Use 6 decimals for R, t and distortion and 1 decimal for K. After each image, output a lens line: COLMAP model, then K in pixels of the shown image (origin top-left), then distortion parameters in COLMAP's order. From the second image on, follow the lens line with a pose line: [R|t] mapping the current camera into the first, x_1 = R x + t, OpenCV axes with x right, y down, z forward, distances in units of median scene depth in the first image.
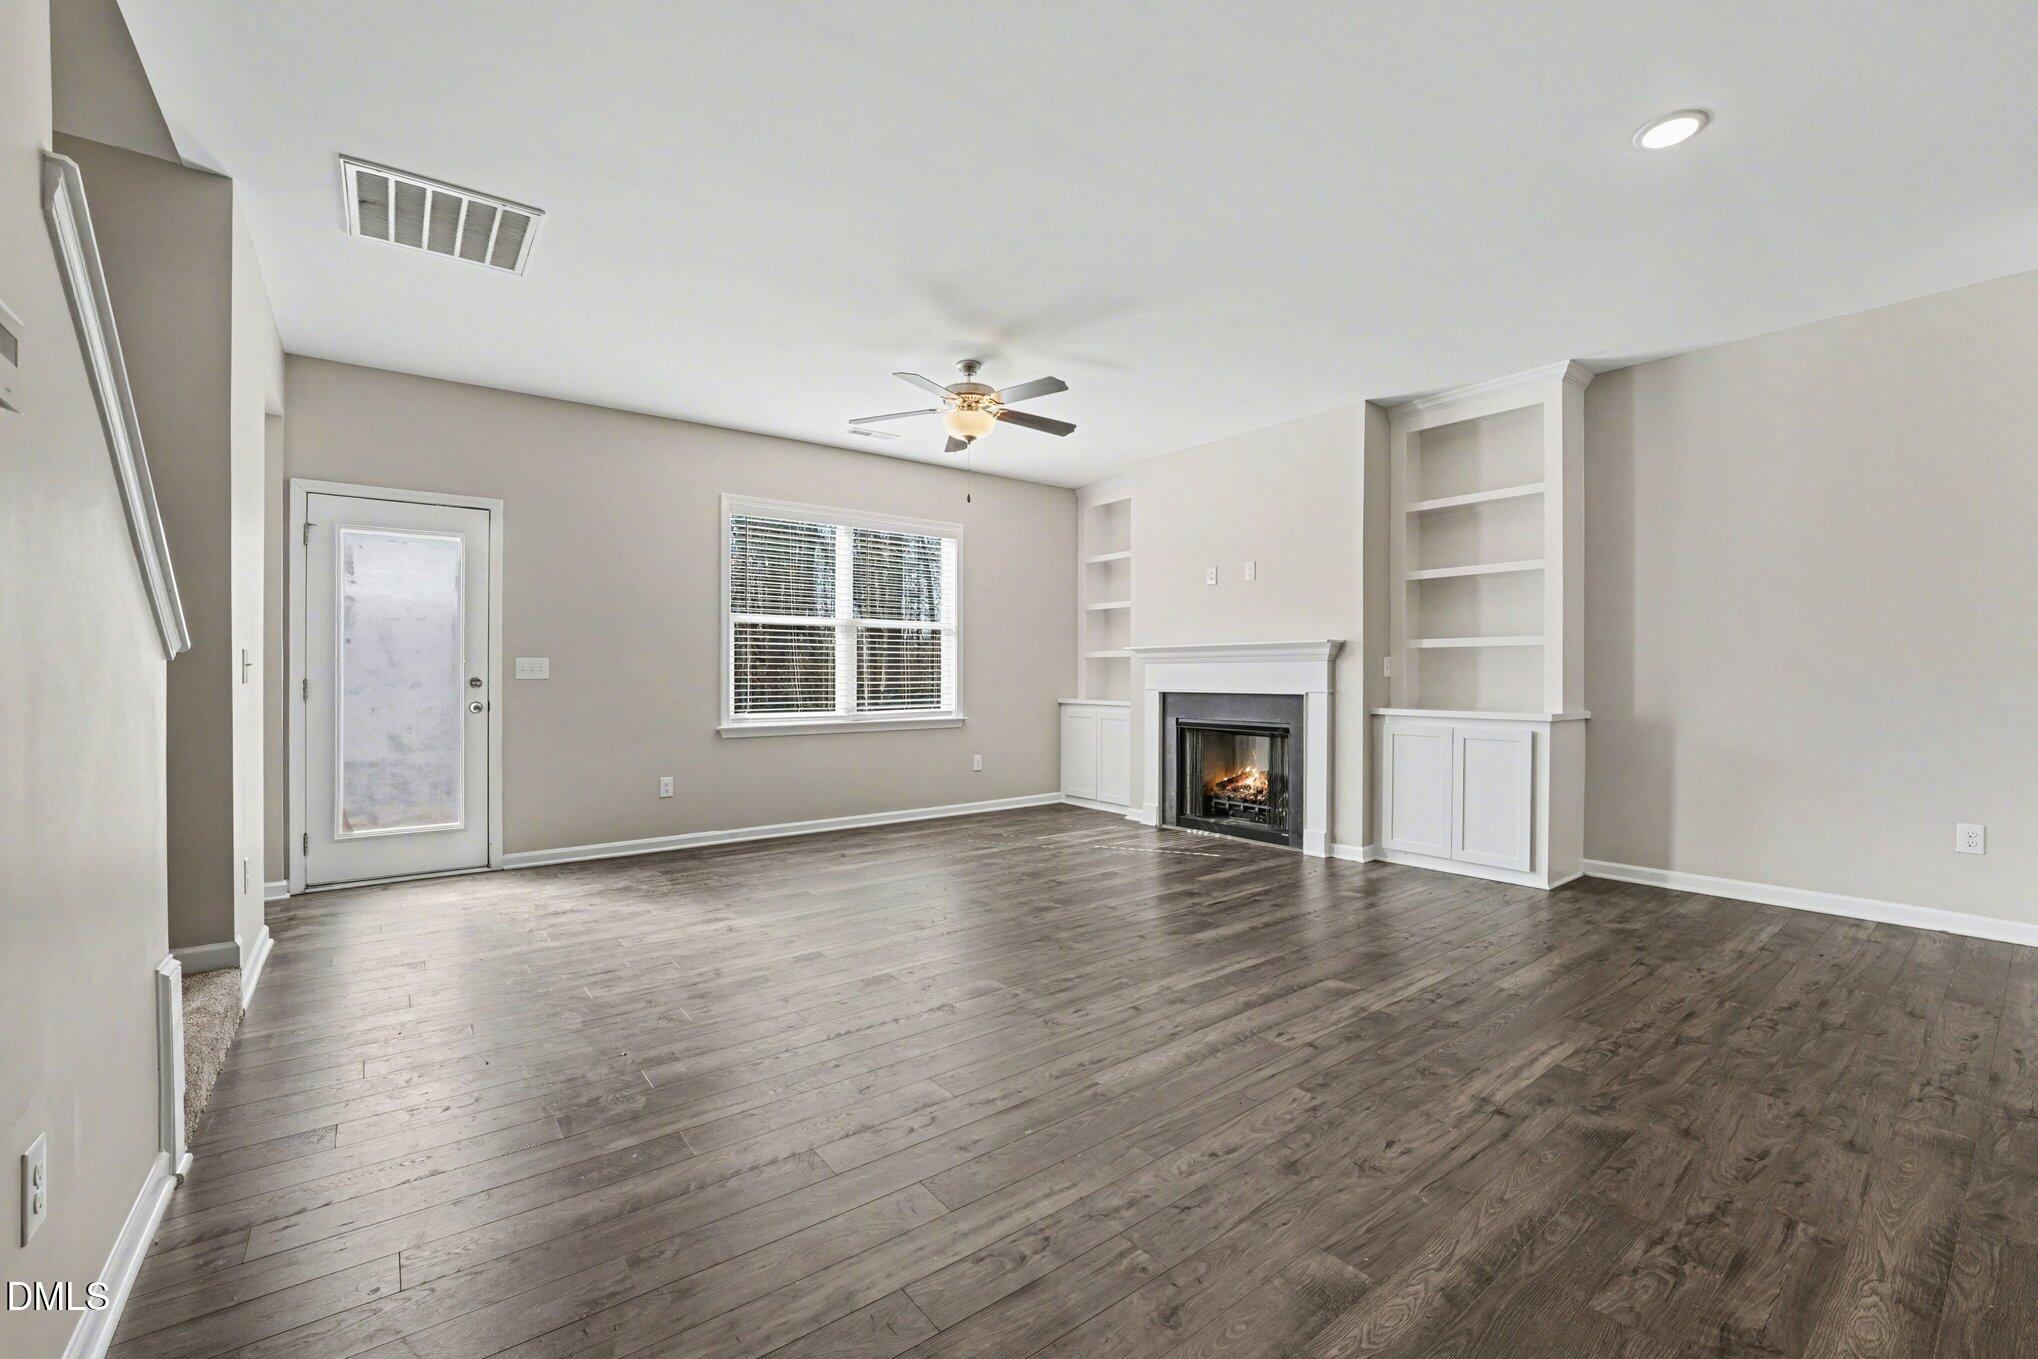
lens RADIAL K [[851.2, 0, 1028.2], [0, 851.2, 683.6], [0, 0, 1]] dist [-0.034570, 0.006904]
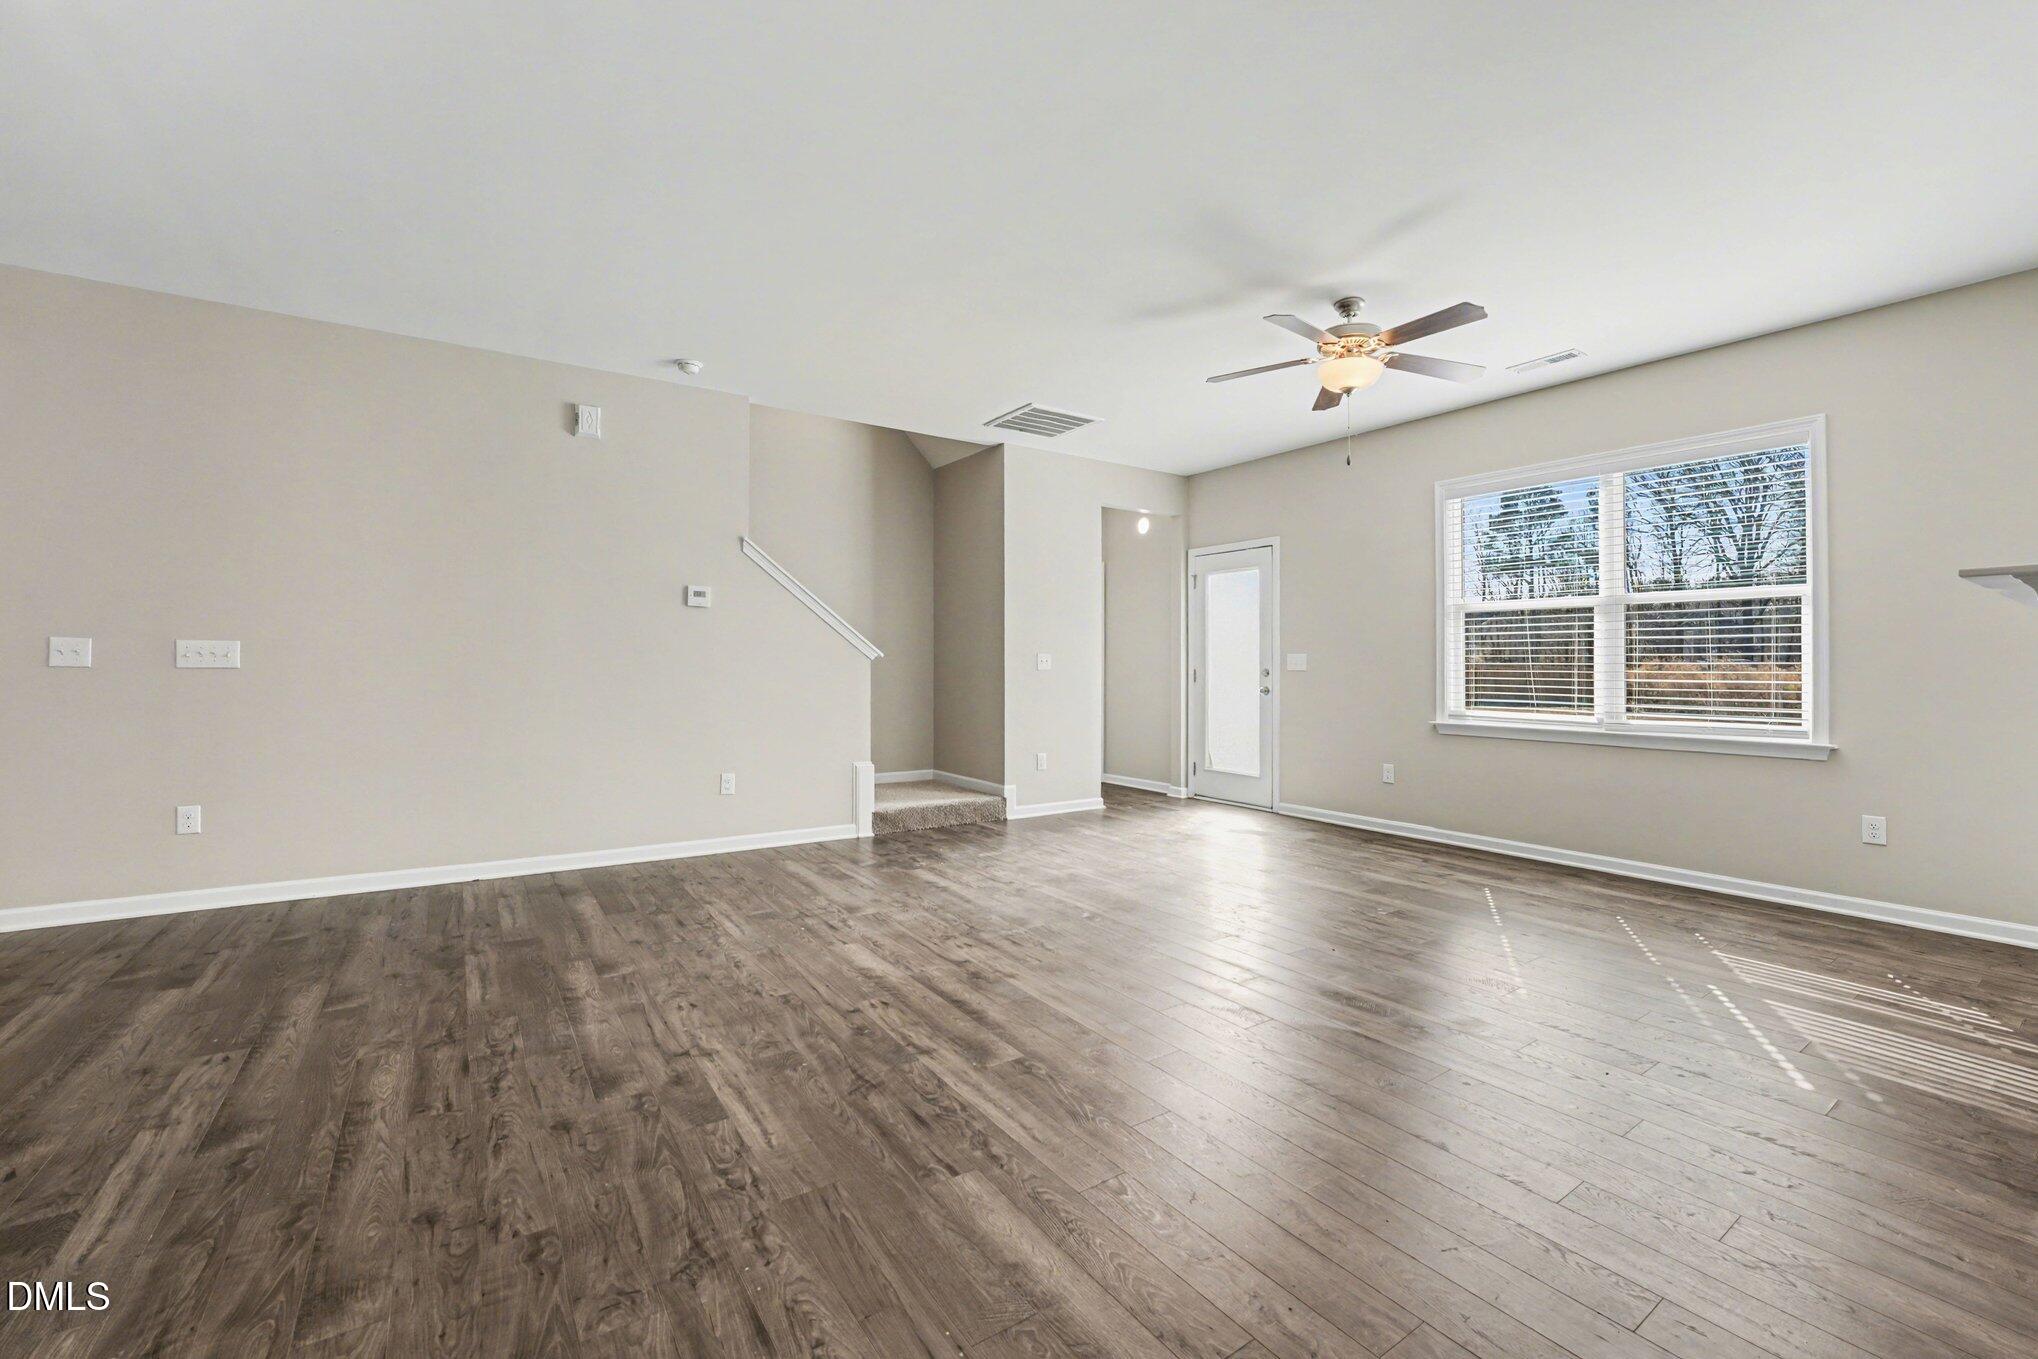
lens RADIAL K [[851.2, 0, 1028.2], [0, 851.2, 683.6], [0, 0, 1]] dist [-0.034570, 0.006904]
pose [[-0.068350, 0.023374, -0.997388, 1.451611], [-0.015064, 0.999587, 0.024458, -0.020903], [0.997548, 0.016696, -0.067970, 1.342503]]
